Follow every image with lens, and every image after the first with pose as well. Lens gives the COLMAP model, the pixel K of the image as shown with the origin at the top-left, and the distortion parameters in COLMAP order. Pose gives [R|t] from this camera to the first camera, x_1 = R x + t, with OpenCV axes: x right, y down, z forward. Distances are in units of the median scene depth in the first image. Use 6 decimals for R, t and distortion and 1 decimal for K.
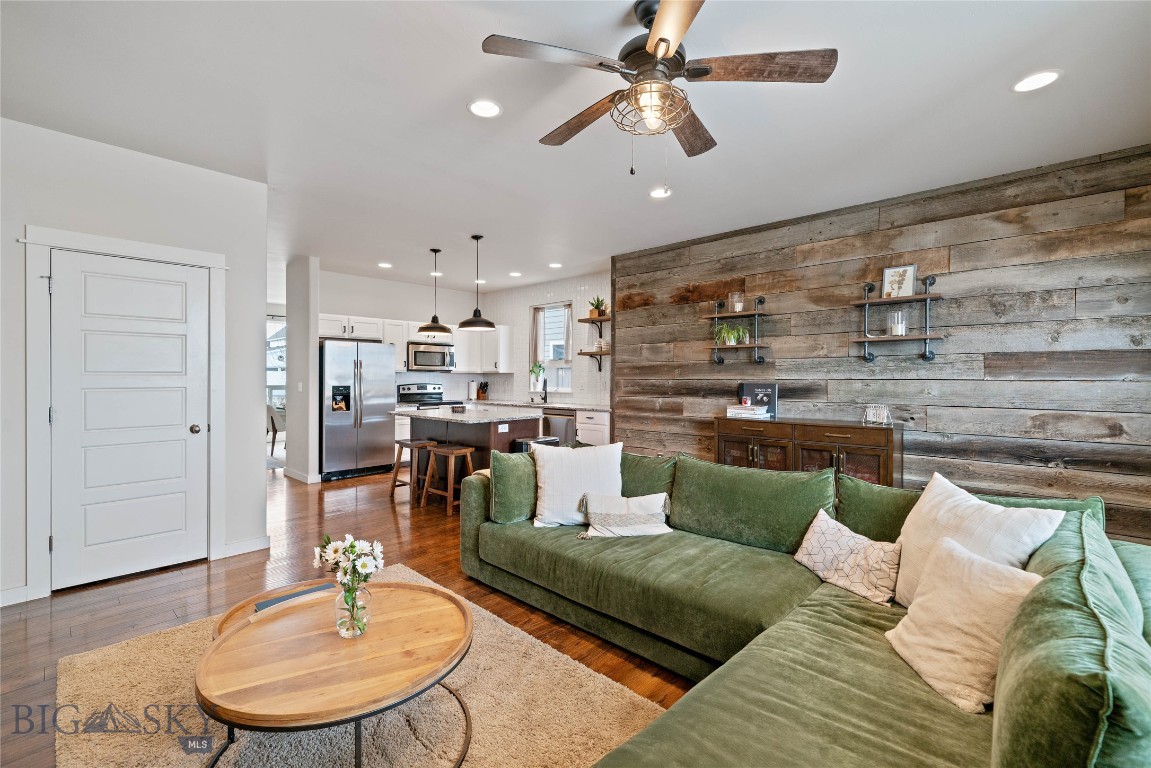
lens RADIAL K [[493.8, 0, 575.5], [0, 493.8, 384.0], [0, 0, 1]] dist [0.000284, 0.000045]
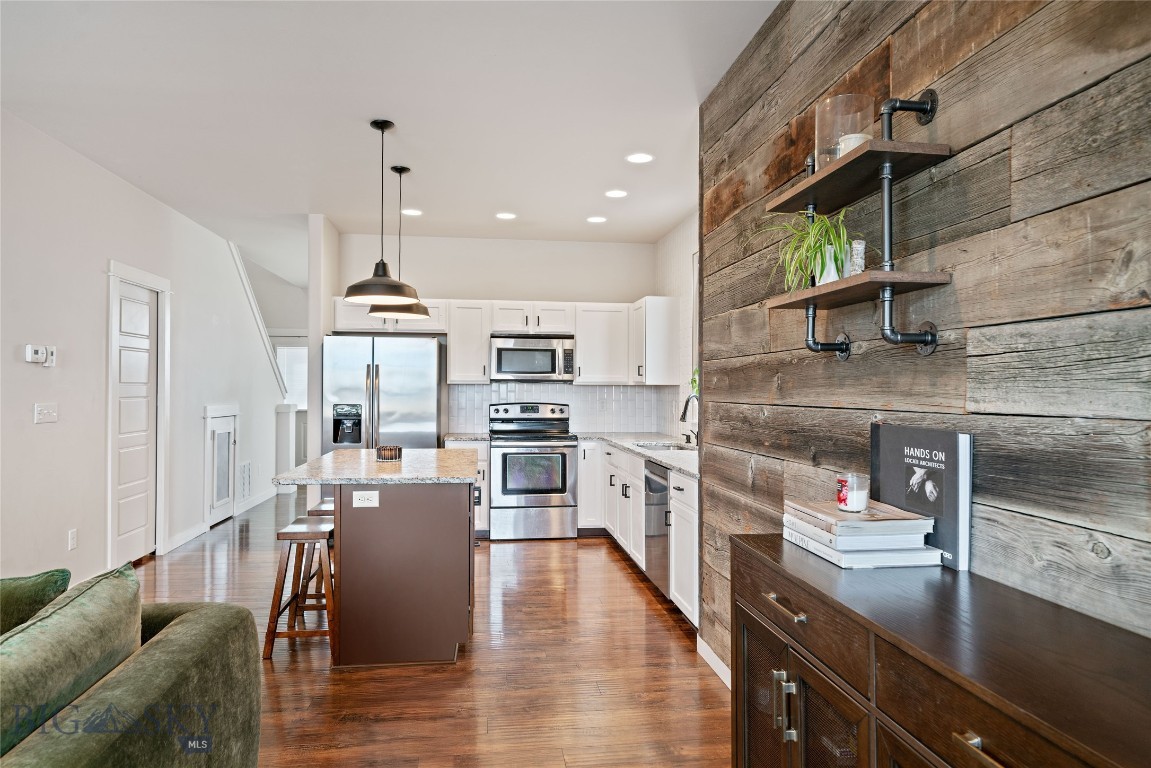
lens RADIAL K [[714.8, 0, 577.5], [0, 714.8, 380.5], [0, 0, 1]] dist [0.000413, 0.000002]
pose [[0.770203, -0.002947, -0.637792, 0.499461], [-0.015366, 0.999613, -0.023176, -0.014769], [0.637614, 0.027650, 0.769860, 0.630620]]
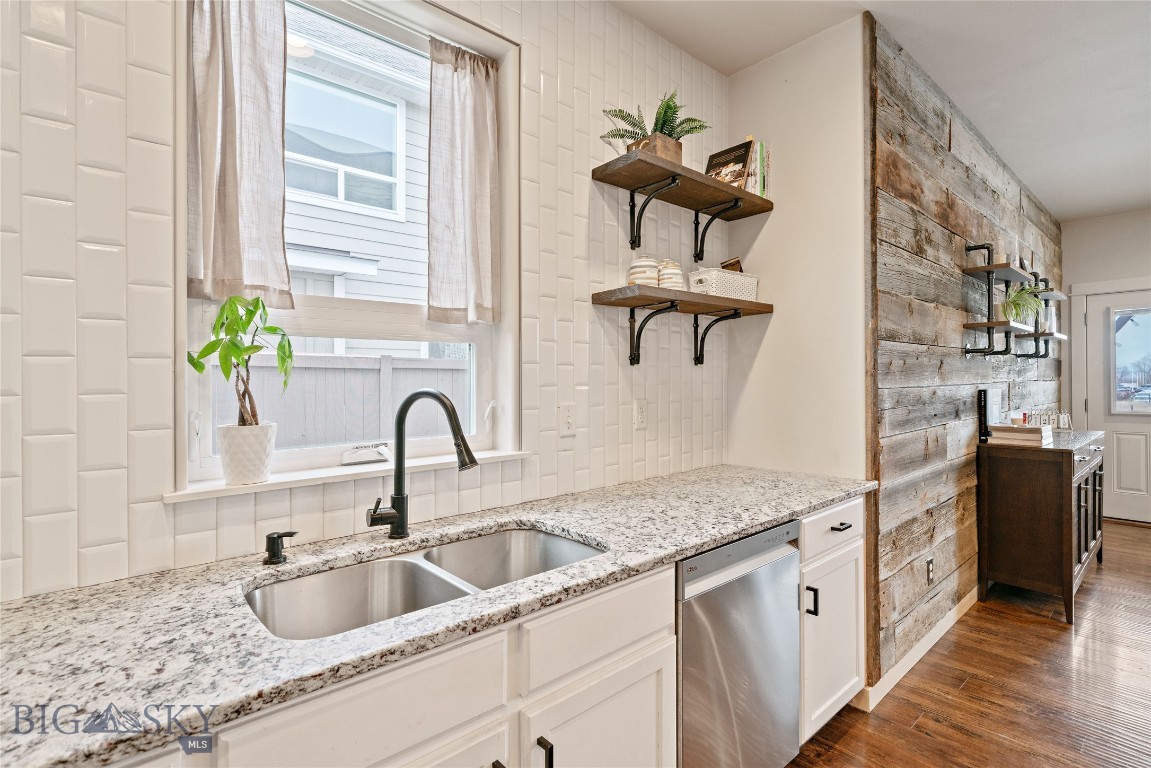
lens RADIAL K [[541.8, 0, 576.7], [0, 541.8, 379.5], [0, 0, 1]] dist [0.001975, 0.000200]
pose [[0.097423, -0.003522, 0.995237, -0.407522], [0.020143, 0.999796, 0.001567, -0.027167], [-0.995039, 0.019894, 0.097474, 1.537095]]
